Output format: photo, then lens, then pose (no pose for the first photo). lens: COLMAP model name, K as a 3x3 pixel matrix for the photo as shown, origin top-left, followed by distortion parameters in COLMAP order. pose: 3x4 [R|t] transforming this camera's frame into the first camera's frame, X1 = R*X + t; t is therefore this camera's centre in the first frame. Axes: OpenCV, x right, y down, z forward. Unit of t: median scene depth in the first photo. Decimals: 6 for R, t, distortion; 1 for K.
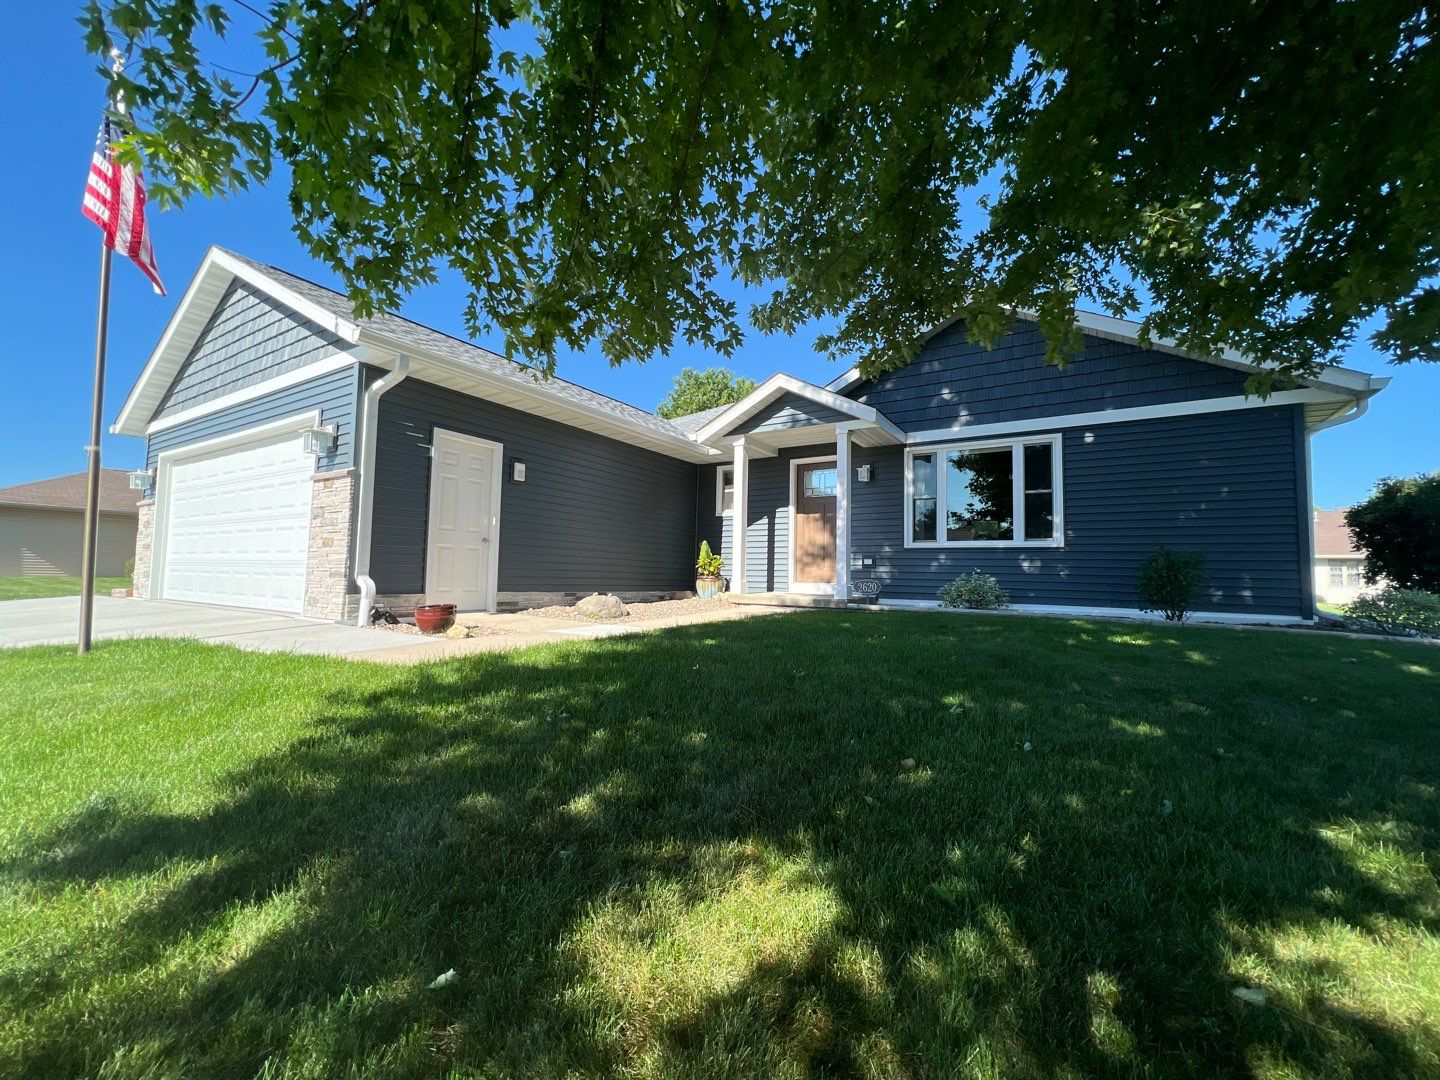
lens RADIAL K [[586.2, 0, 718.6], [0, 586.2, 541.9], [0, 0, 1]] dist [-0.000263, -0.000066]
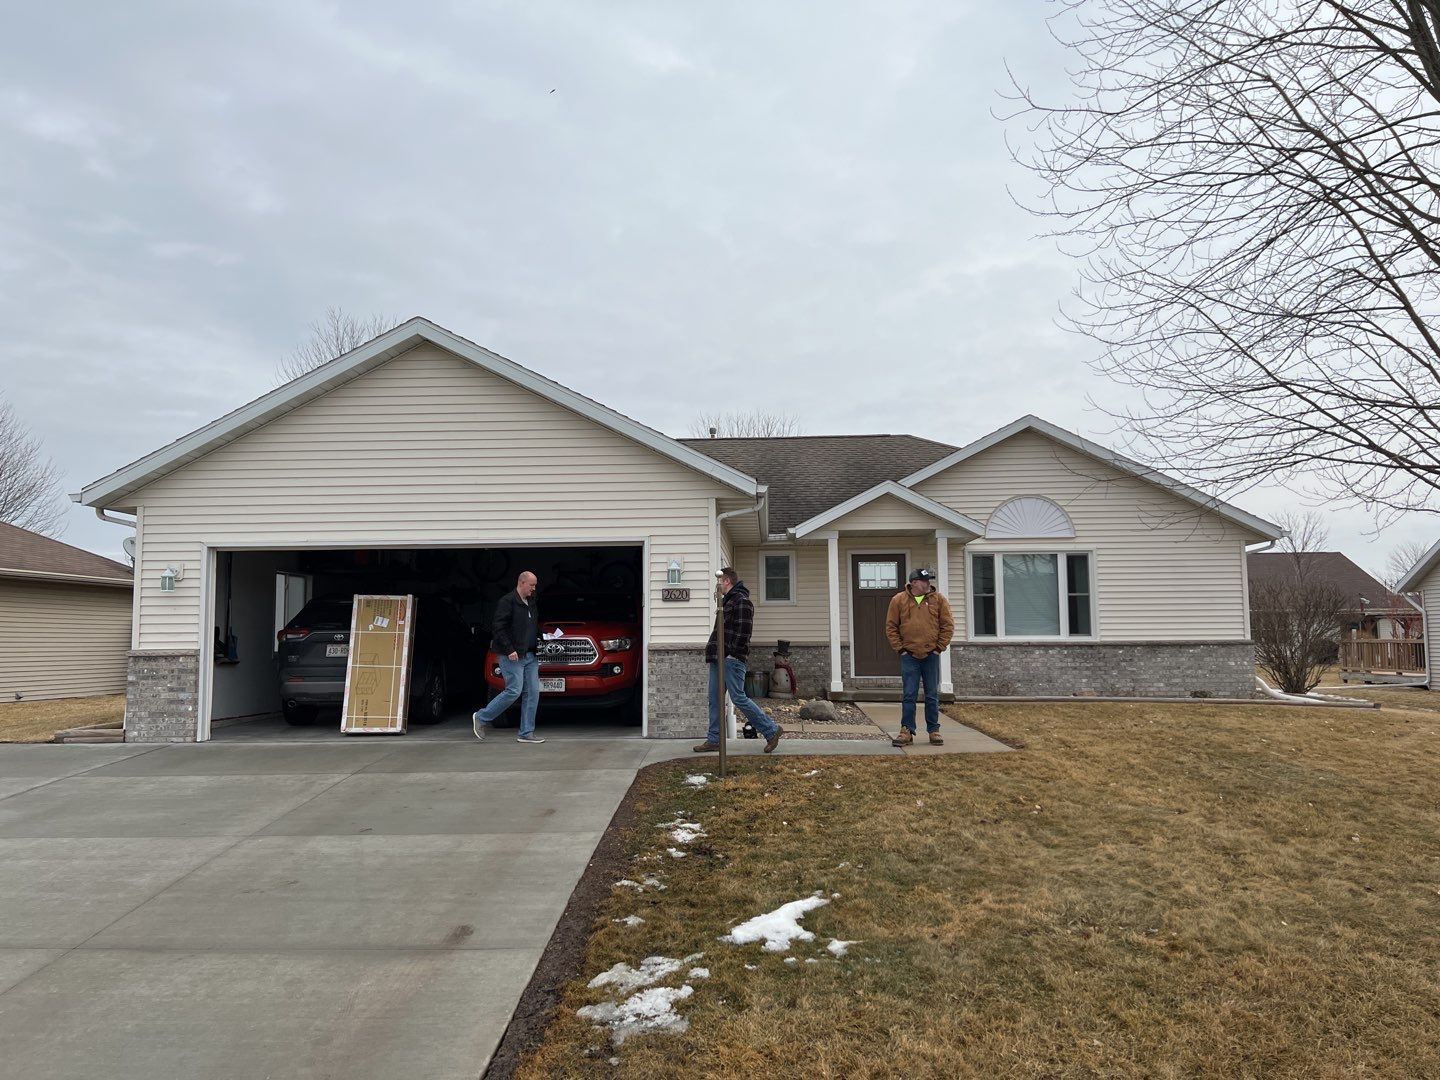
lens RADIAL K [[1081.8, 0, 719.6], [0, 1081.8, 548.1], [0, 0, 1]] dist [0.116650, -0.219707]
pose [[0.869445, 0.015605, 0.493784, -1.184531], [-0.002395, 0.999622, -0.027374, -0.116904], [-0.494024, 0.022617, 0.869154, -0.570084]]
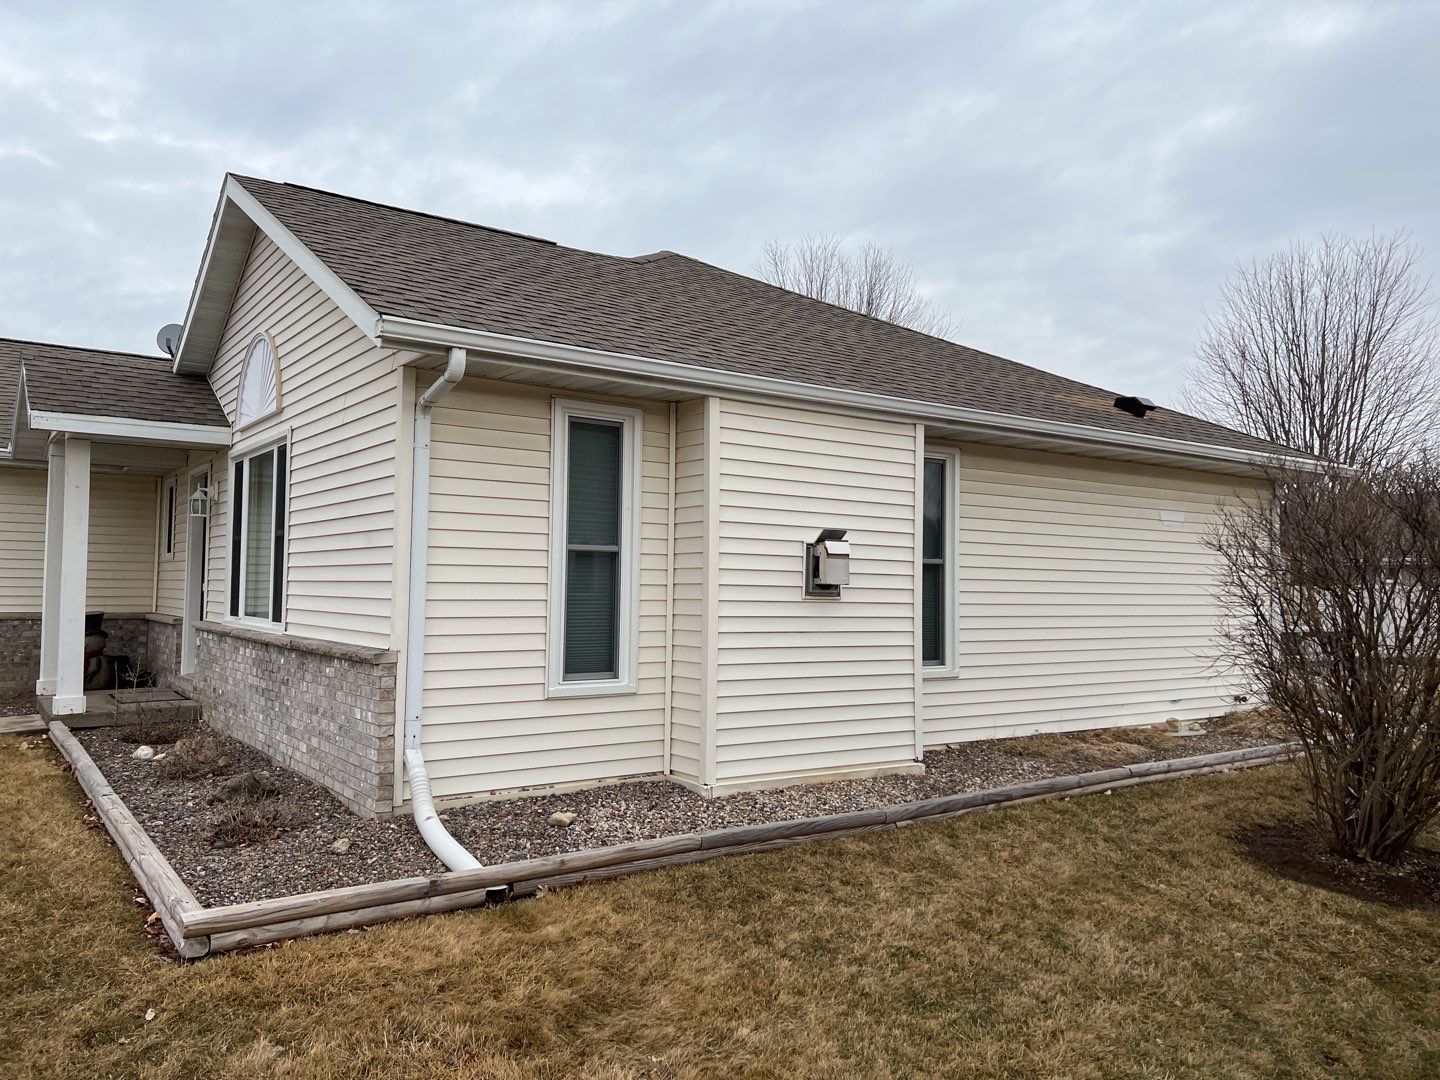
lens RADIAL K [[1079.4, 0, 729.5], [0, 1079.4, 540.1], [0, 0, 1]] dist [0.089623, -0.110102]
pose [[0.926695, -0.024337, -0.375025, 1.321940], [0.026880, 0.999637, 0.001549, -0.068633], [0.374852, -0.011516, 0.927013, 0.203974]]
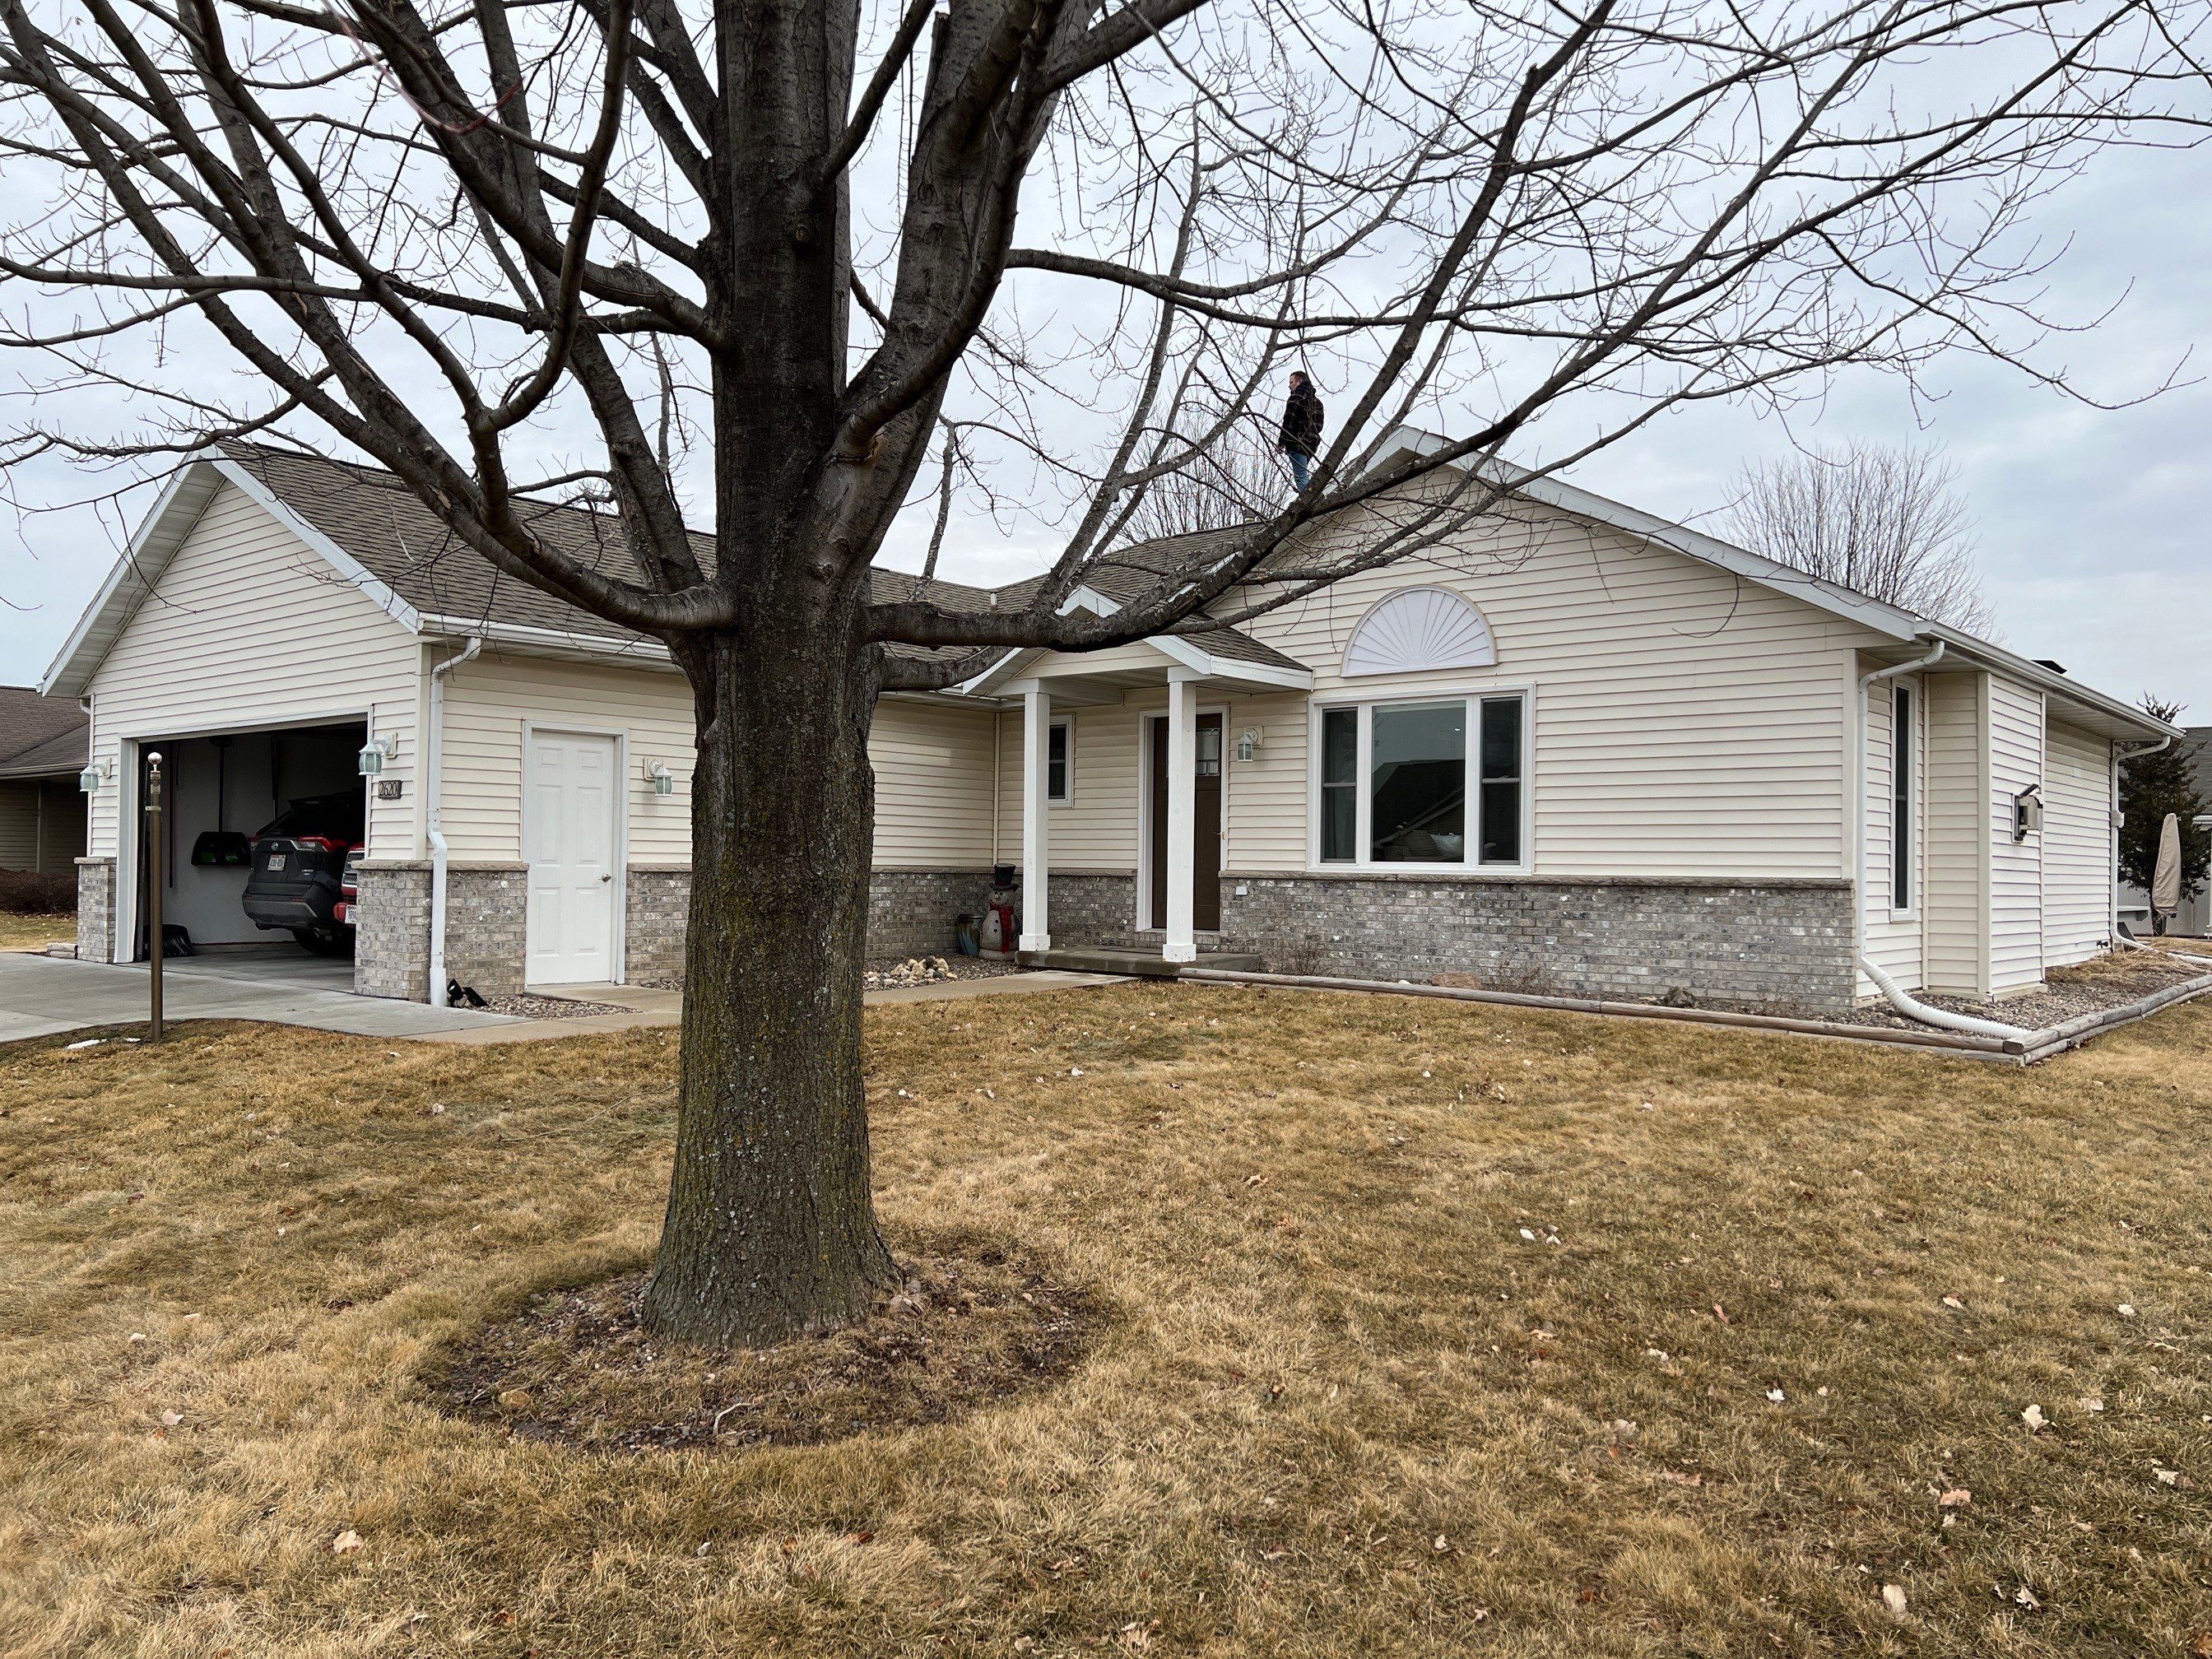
lens RADIAL K [[1640.6, 0, 1100.0], [0, 1640.6, 824.6], [0, 0, 1]] dist [0.083395, -0.100743]
pose [[0.989415, -0.011165, -0.144684, 0.385489], [0.015375, 0.999489, 0.028011, -0.093798], [0.144297, -0.029939, 0.989081, -0.693014]]
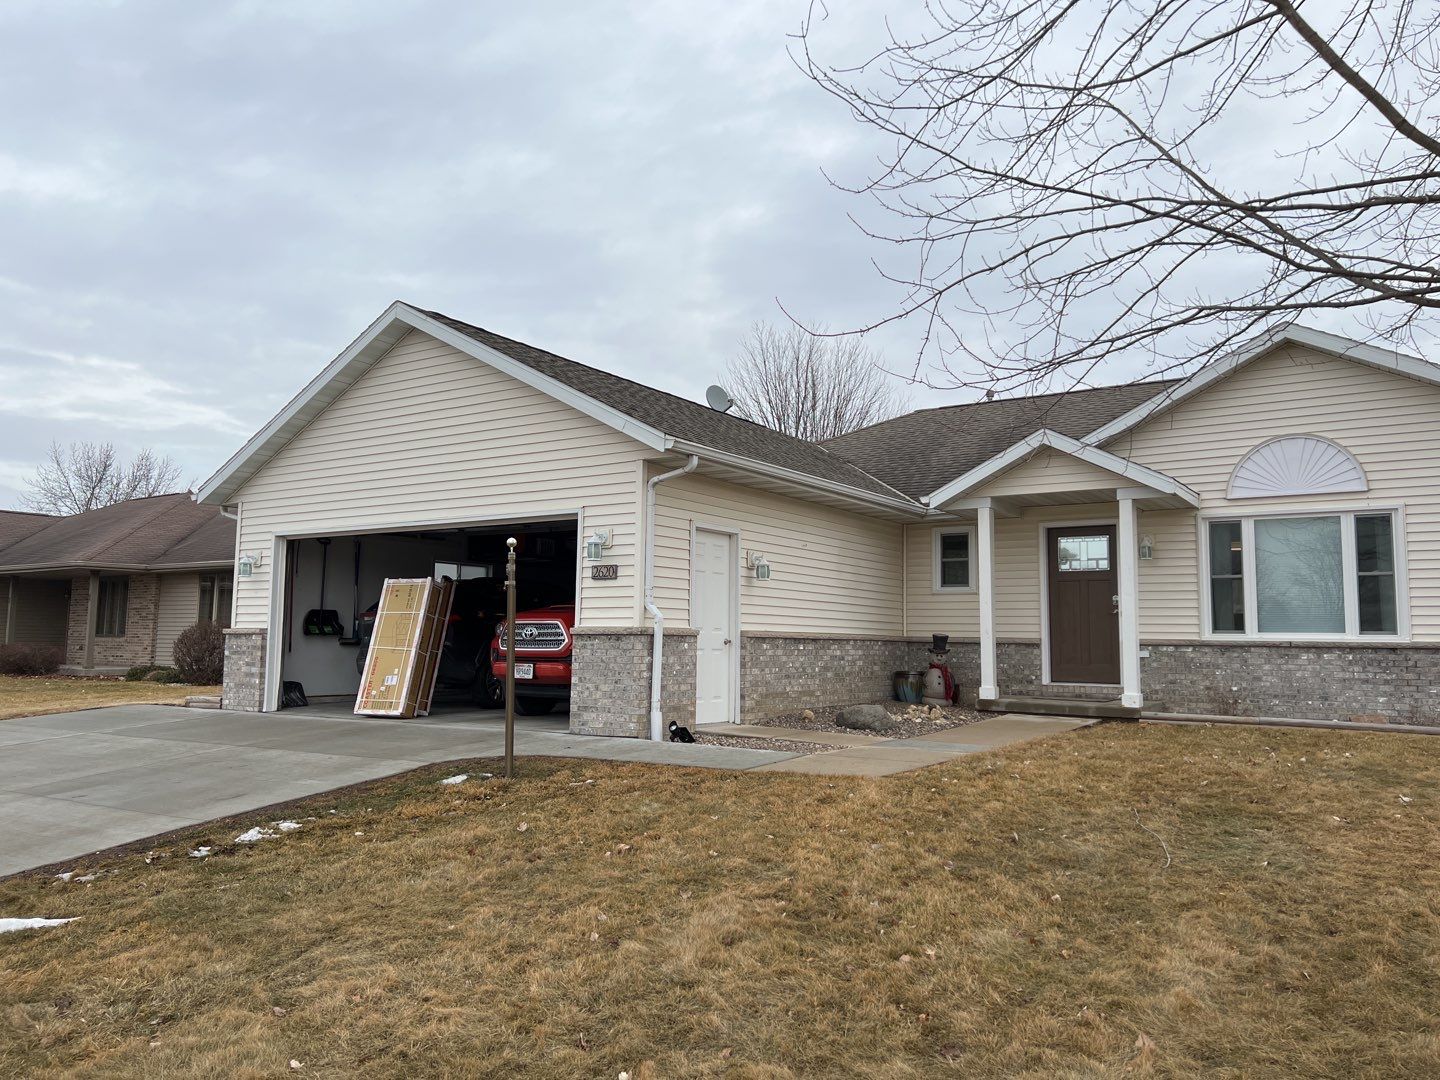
lens RADIAL K [[1068.0, 0, 716.1], [0, 1068.0, 536.8], [0, 0, 1]] dist [0.083395, -0.100743]
pose [[0.999582, -0.010025, -0.027131, -0.329101], [0.008816, 0.998979, -0.044310, -0.077705], [0.027547, 0.044052, 0.998649, -0.533461]]
